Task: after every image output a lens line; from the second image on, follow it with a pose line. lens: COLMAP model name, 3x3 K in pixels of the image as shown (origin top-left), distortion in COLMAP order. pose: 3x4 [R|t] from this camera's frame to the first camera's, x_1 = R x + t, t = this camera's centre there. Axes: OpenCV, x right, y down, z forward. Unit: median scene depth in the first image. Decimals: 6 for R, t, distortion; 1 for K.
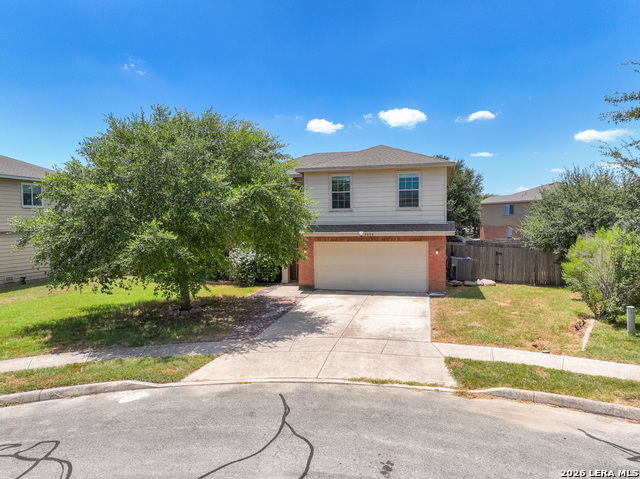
lens RADIAL K [[450.3, 0, 320.2], [0, 450.3, 242.7], [0, 0, 1]] dist [0.002129, 0.017451]
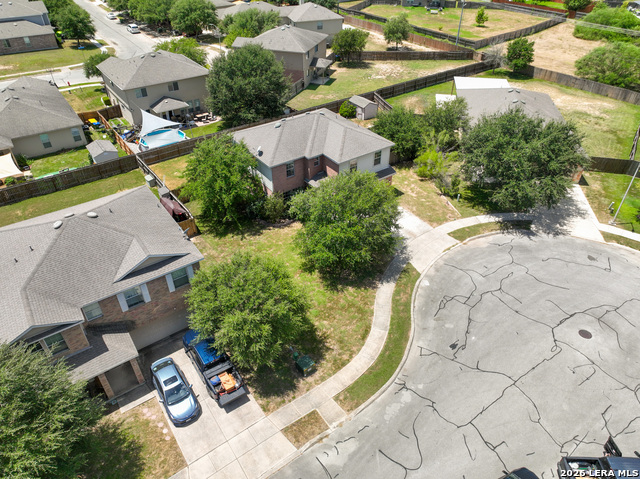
lens RADIAL K [[450.3, 0, 321.9], [0, 450.3, 238.9], [0, 0, 1]] dist [0.002129, 0.017451]
pose [[0.637235, -0.455622, 0.621562, -2.255842], [0.033799, 0.822269, 0.568094, -1.545658], [-0.769928, -0.341002, 0.539378, -0.198966]]
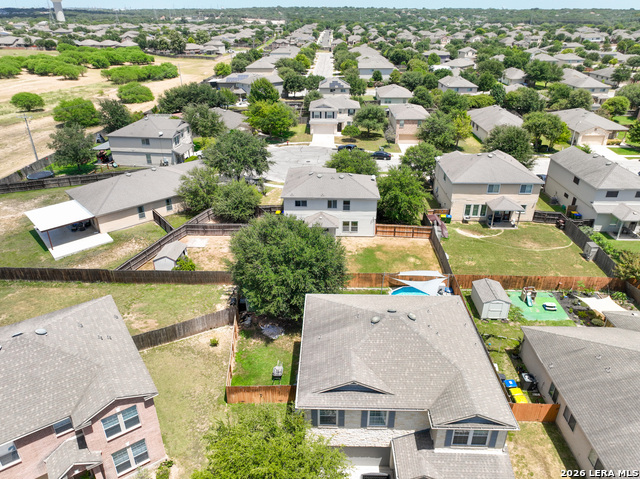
lens RADIAL K [[450.3, 0, 318.9], [0, 450.3, 242.9], [0, 0, 1]] dist [0.002129, 0.017451]
pose [[-0.973222, 0.109838, -0.201925, 1.167735], [-0.005564, 0.866934, 0.498391, -1.976228], [0.229798, 0.486169, -0.843109, 5.956985]]
